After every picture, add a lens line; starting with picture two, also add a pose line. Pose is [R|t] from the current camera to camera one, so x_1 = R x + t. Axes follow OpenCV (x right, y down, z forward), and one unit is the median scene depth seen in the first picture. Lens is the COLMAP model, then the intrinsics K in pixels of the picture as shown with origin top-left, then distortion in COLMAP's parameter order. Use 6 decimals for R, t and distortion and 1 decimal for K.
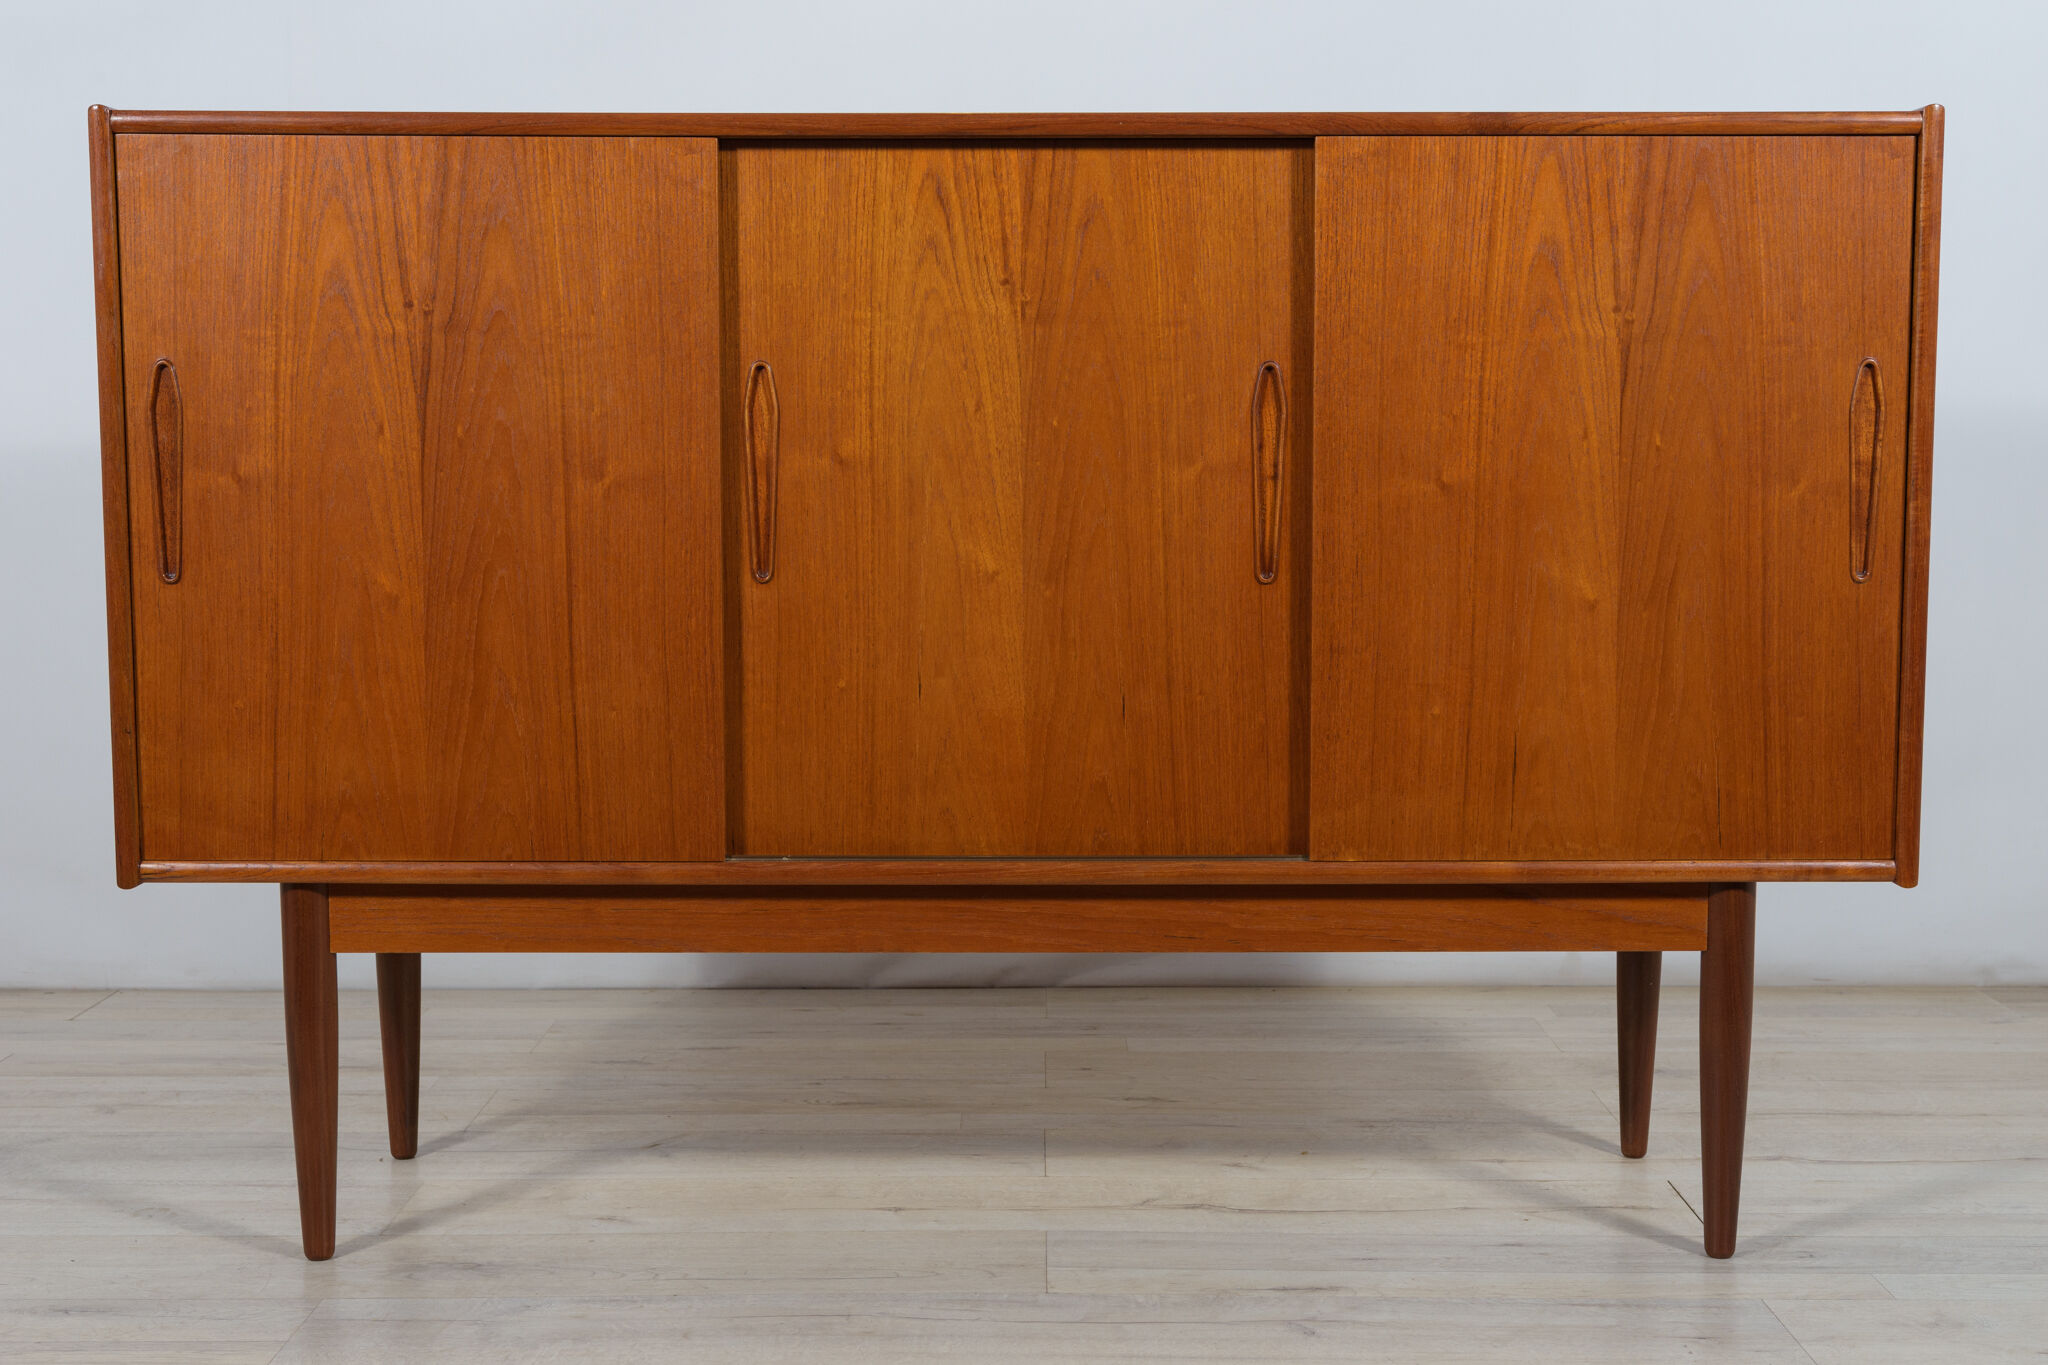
lens RADIAL K [[2729.2, 0, 1023.8], [0, 2729.2, 688.8], [0, 0, 1]] dist [0.004715, 0.019443]
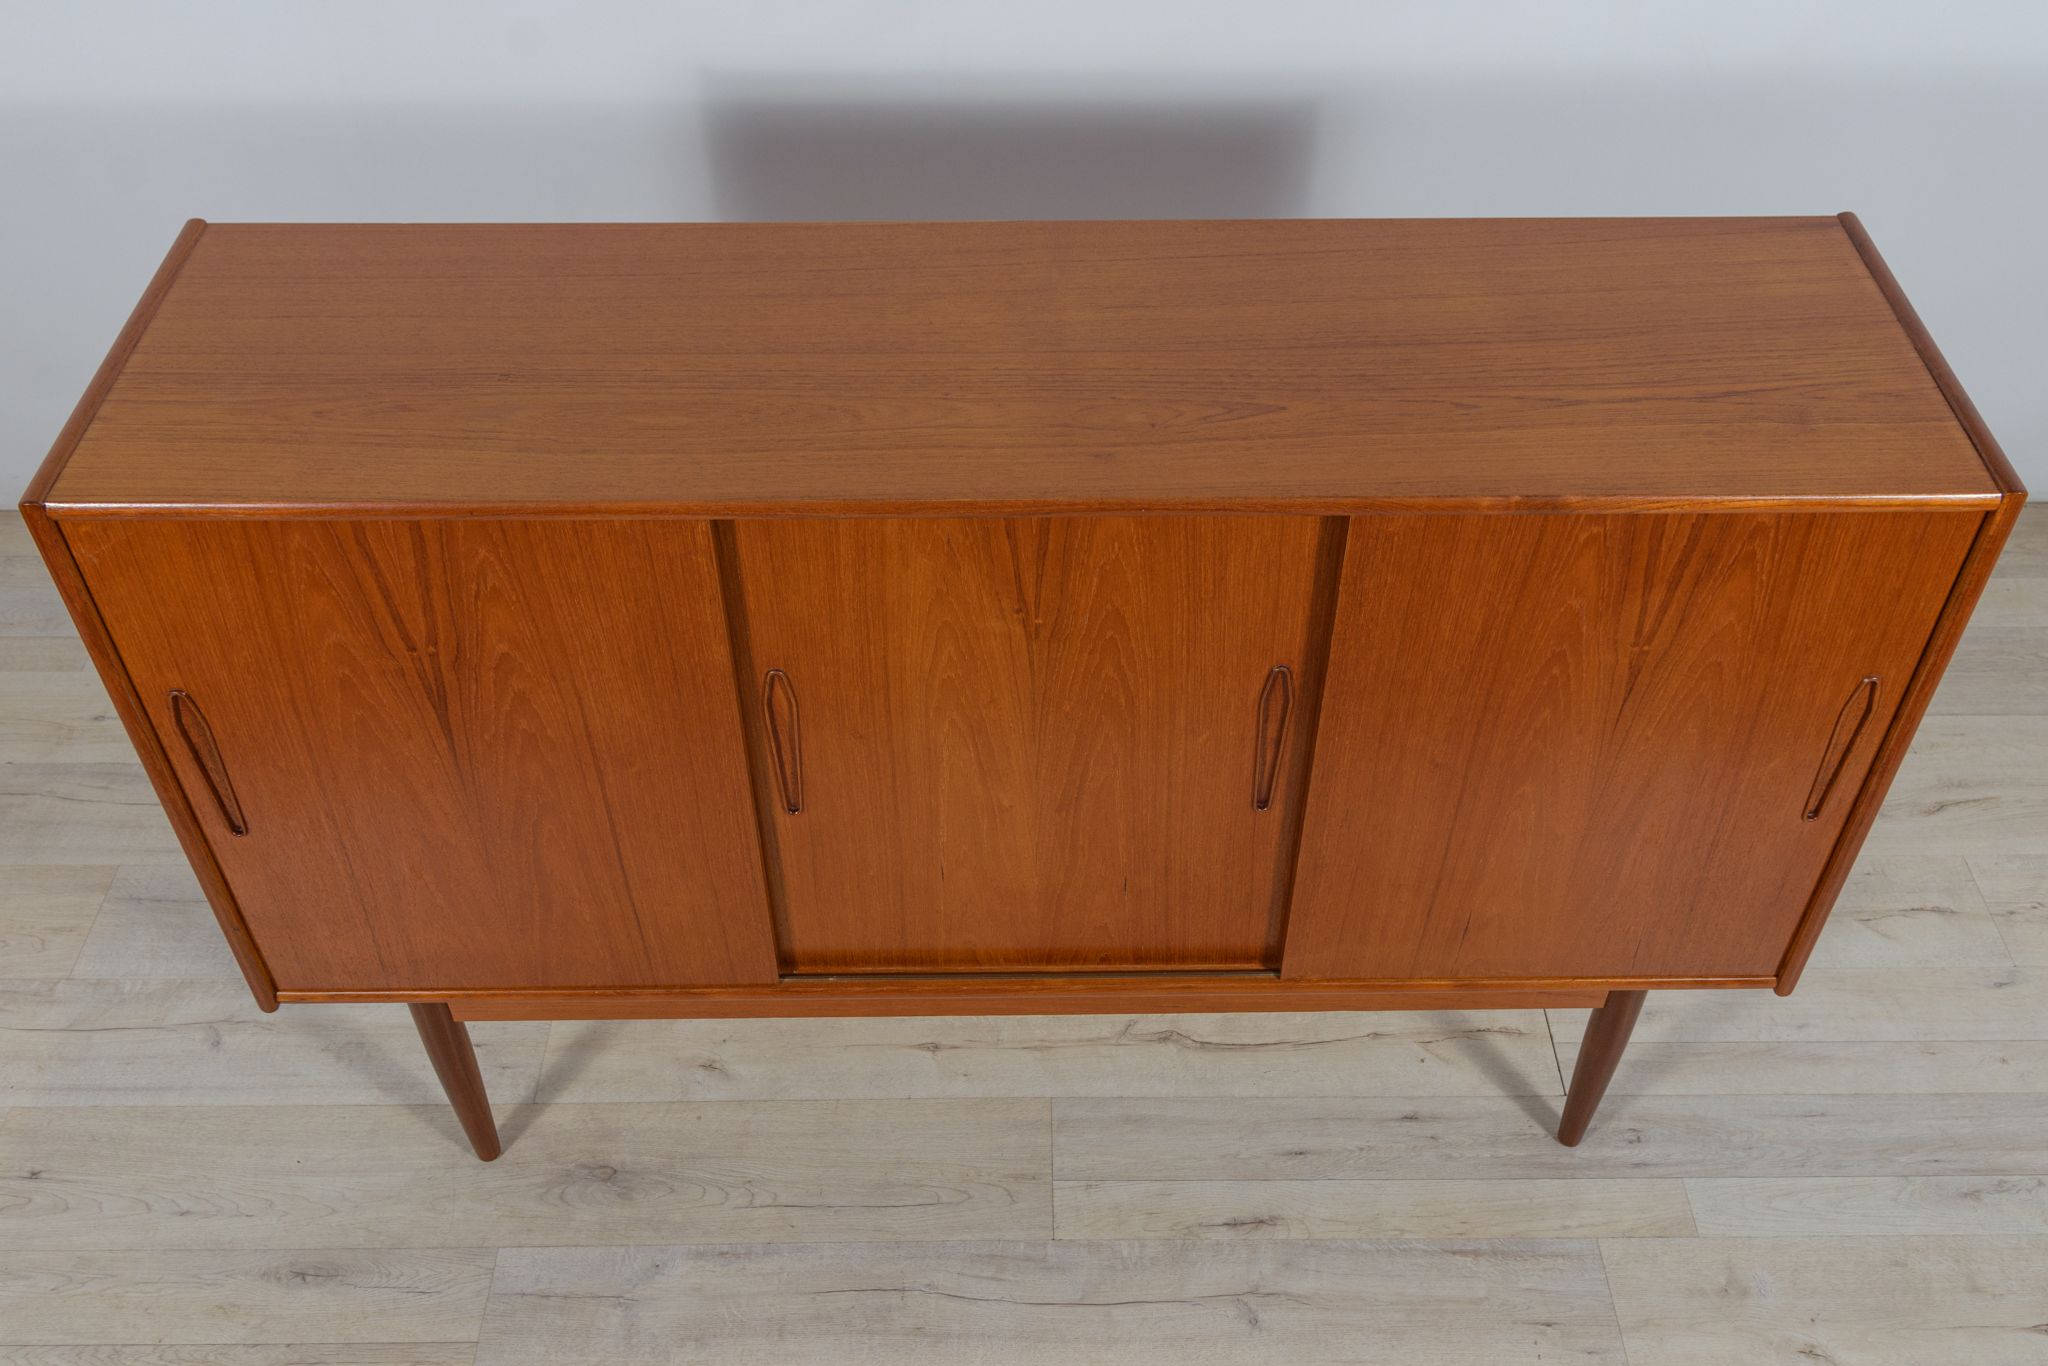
lens RADIAL K [[1881.3, 0, 1041.0], [0, 1881.3, 629.6], [0, 0, 1]] dist [0.002655, -0.002267]
pose [[0.999870, -0.006754, 0.014670, -0.008679], [-0.003576, 0.793237, 0.608903, -0.549536], [-0.015749, -0.608876, 0.793109, 0.455290]]
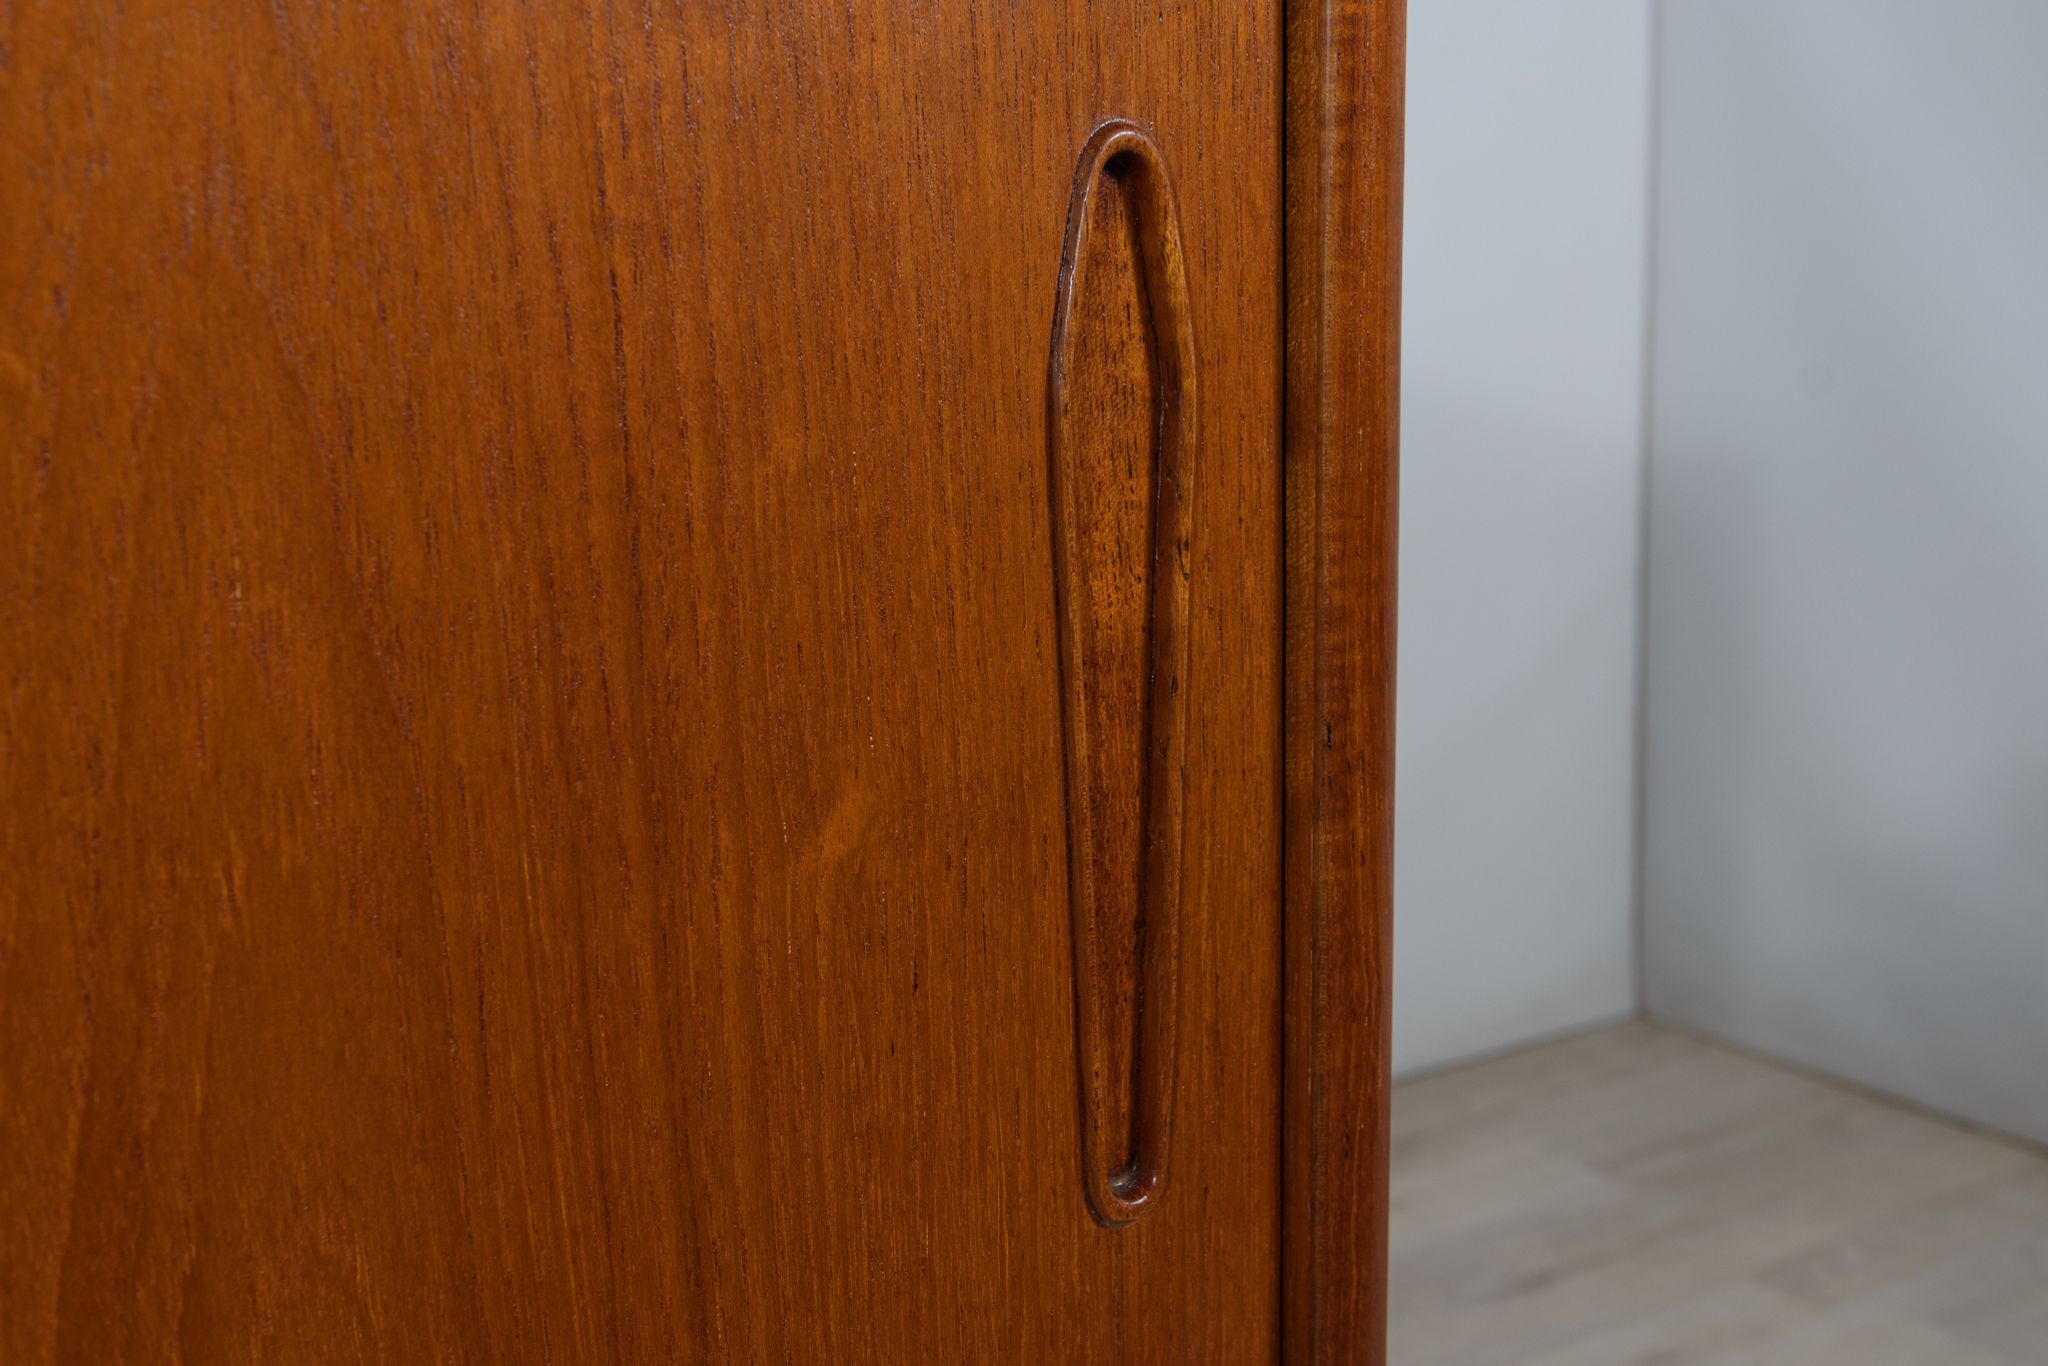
lens RADIAL K [[2066.6, 0, 1024.2], [0, 2066.6, 683.6], [0, 0, 1]] dist [-0.004022, 0.000159]
pose [[0.848112, -0.112669, 0.517699, 0.220759], [0.074178, 0.992754, 0.094537, -0.094760], [-0.524599, -0.041776, 0.850324, 0.864818]]
